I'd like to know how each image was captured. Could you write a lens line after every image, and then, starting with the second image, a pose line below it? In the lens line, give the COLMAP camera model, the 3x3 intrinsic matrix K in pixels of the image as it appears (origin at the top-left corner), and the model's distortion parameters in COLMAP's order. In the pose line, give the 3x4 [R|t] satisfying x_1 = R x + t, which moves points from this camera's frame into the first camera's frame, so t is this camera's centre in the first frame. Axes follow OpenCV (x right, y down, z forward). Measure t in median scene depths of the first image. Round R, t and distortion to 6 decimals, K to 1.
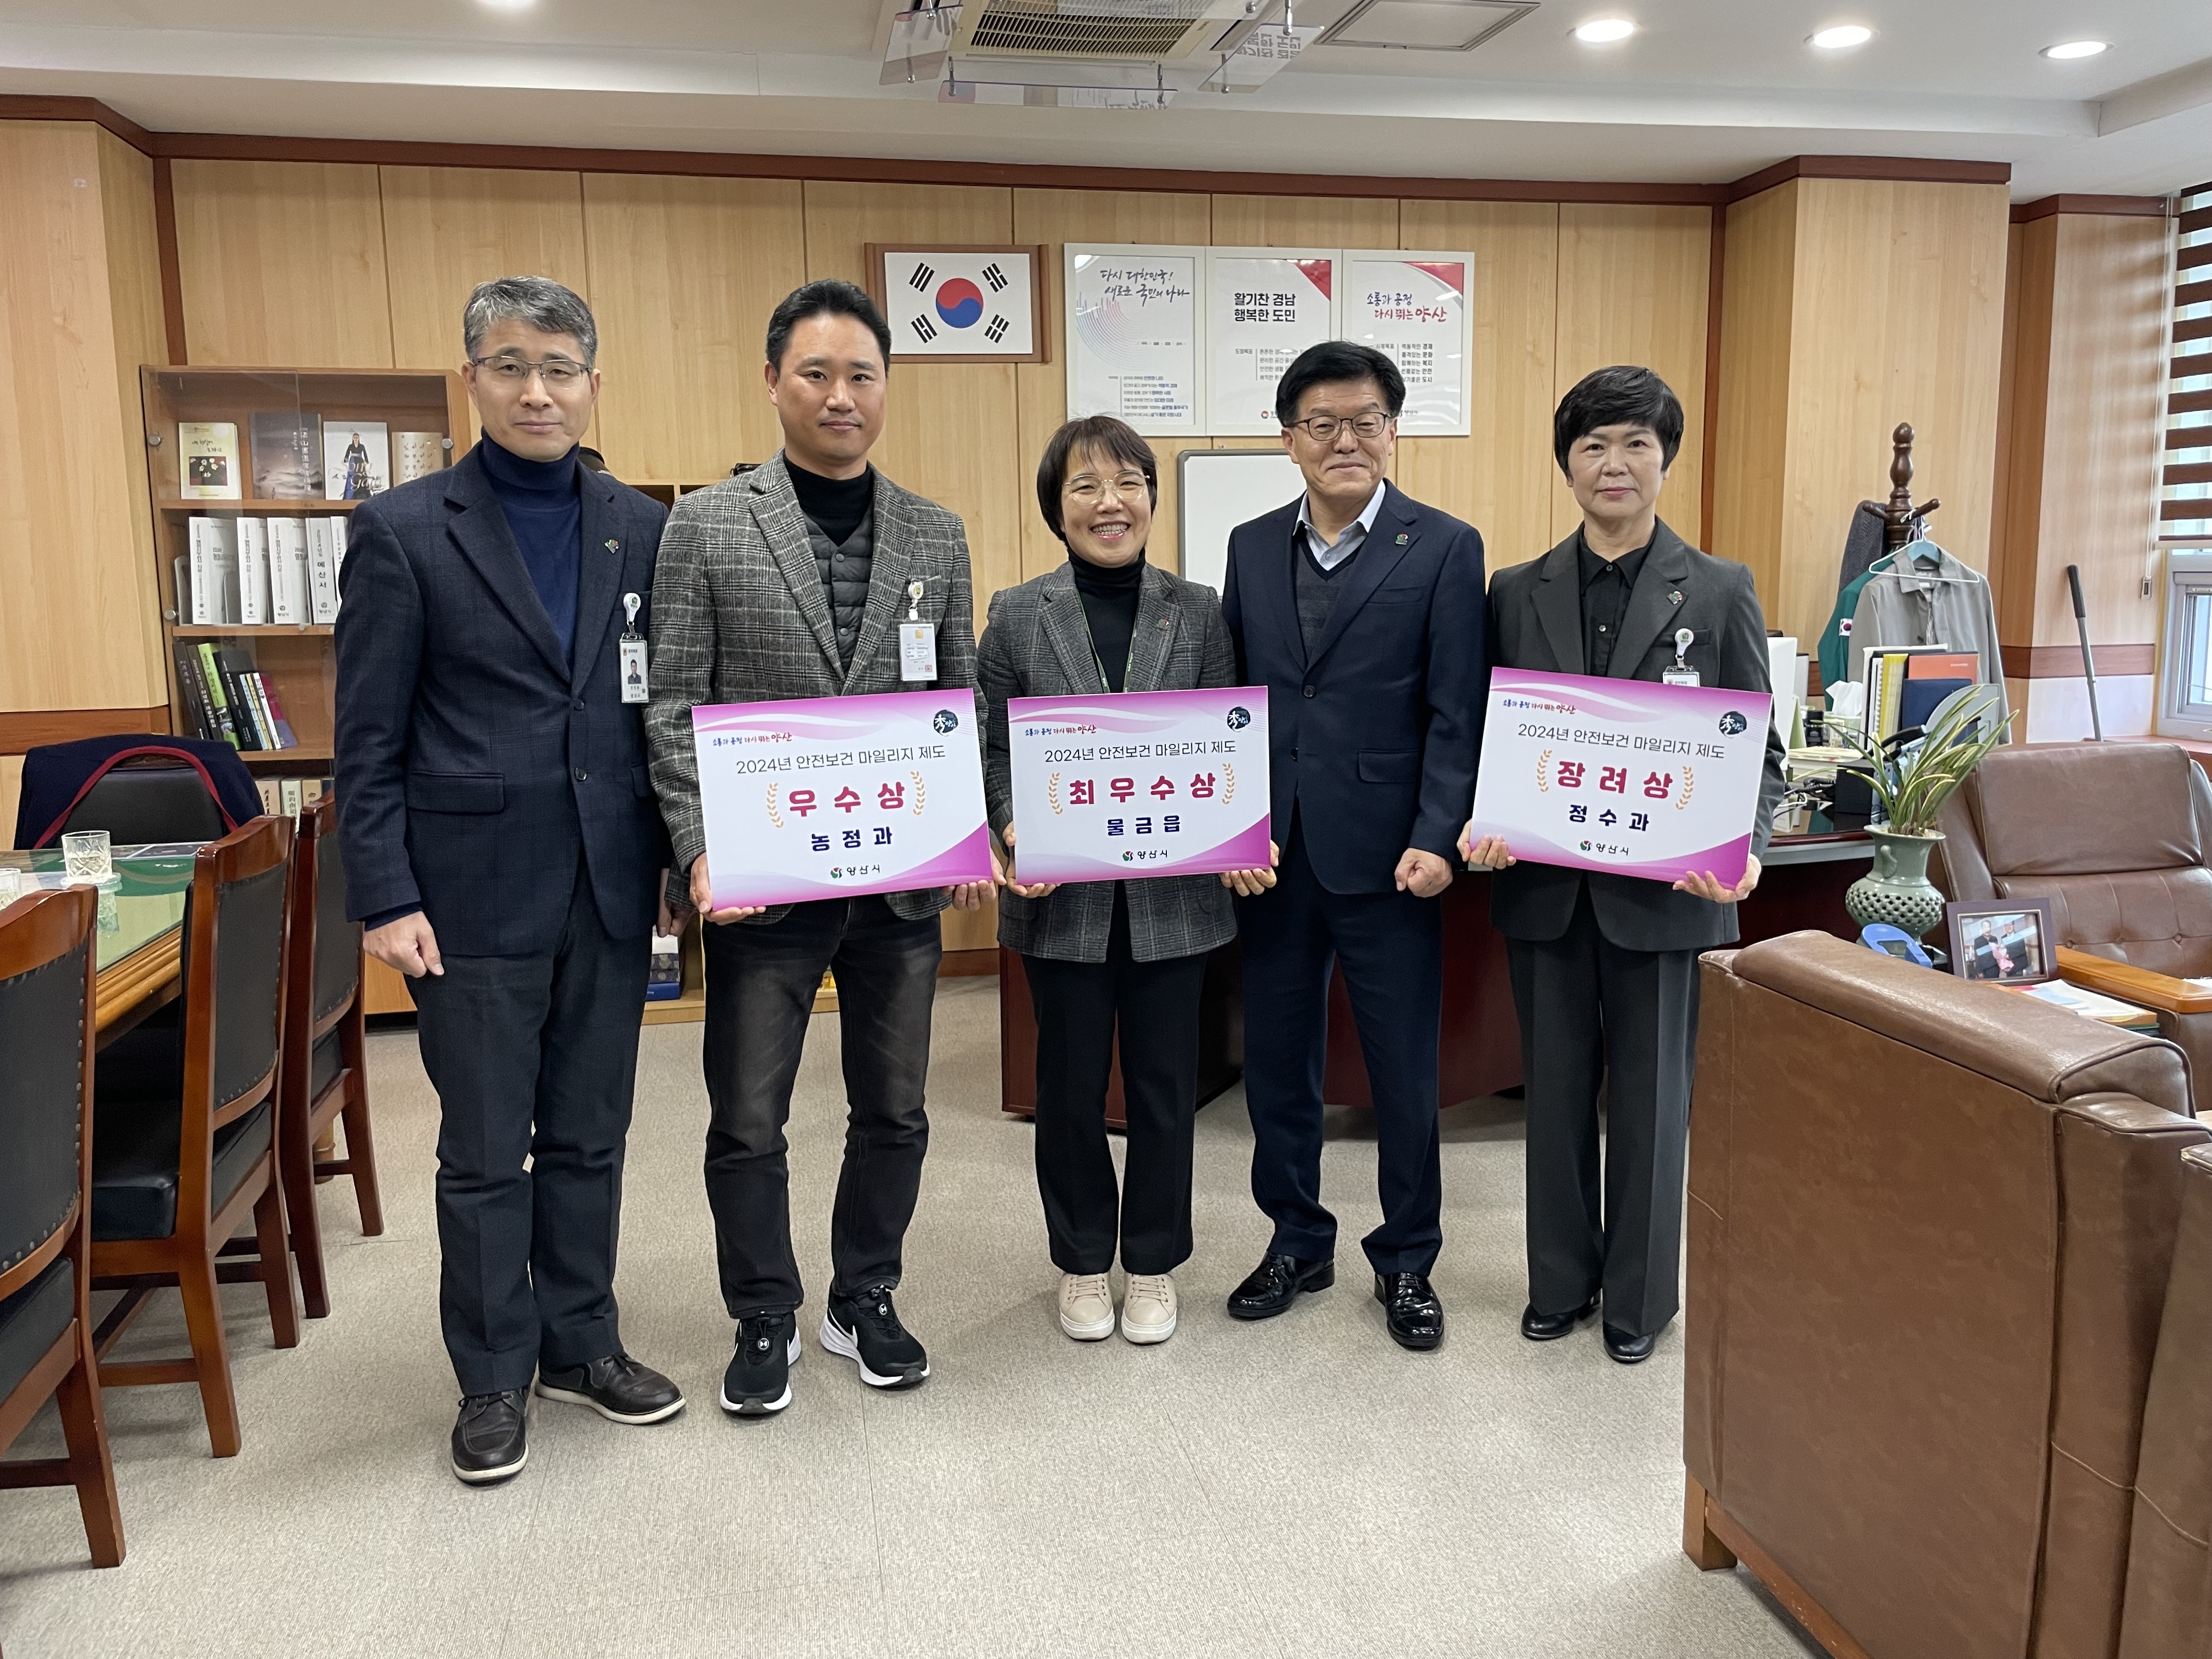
lens RADIAL K [[1866.9, 0, 1106.0], [0, 1866.9, 829.5], [0, 0, 1]] dist [0.003746, -0.096067]
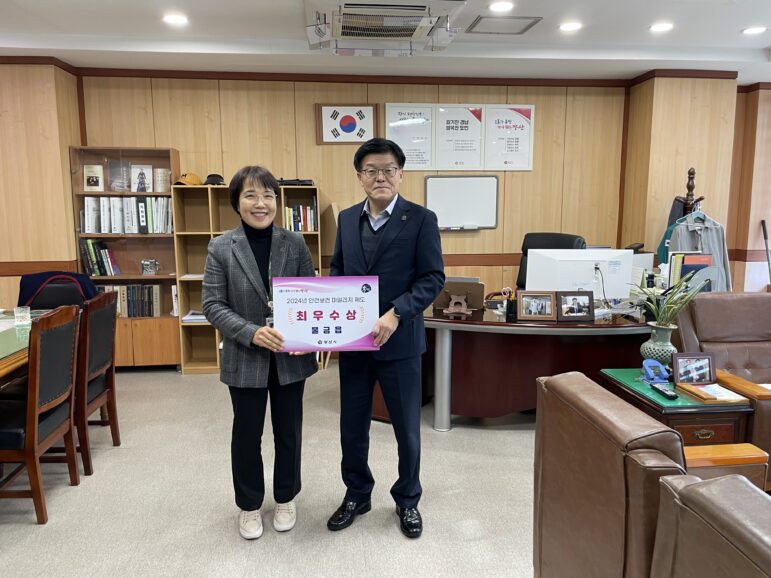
lens RADIAL K [[650.7, 0, 385.5], [0, 650.7, 289.0], [0, 0, 1]] dist [0.003746, -0.096067]
pose [[0.993933, 0.025103, -0.107086, 0.096347], [-0.026319, 0.999604, -0.009961, -0.022531], [0.106793, 0.012719, 0.994200, 0.020621]]
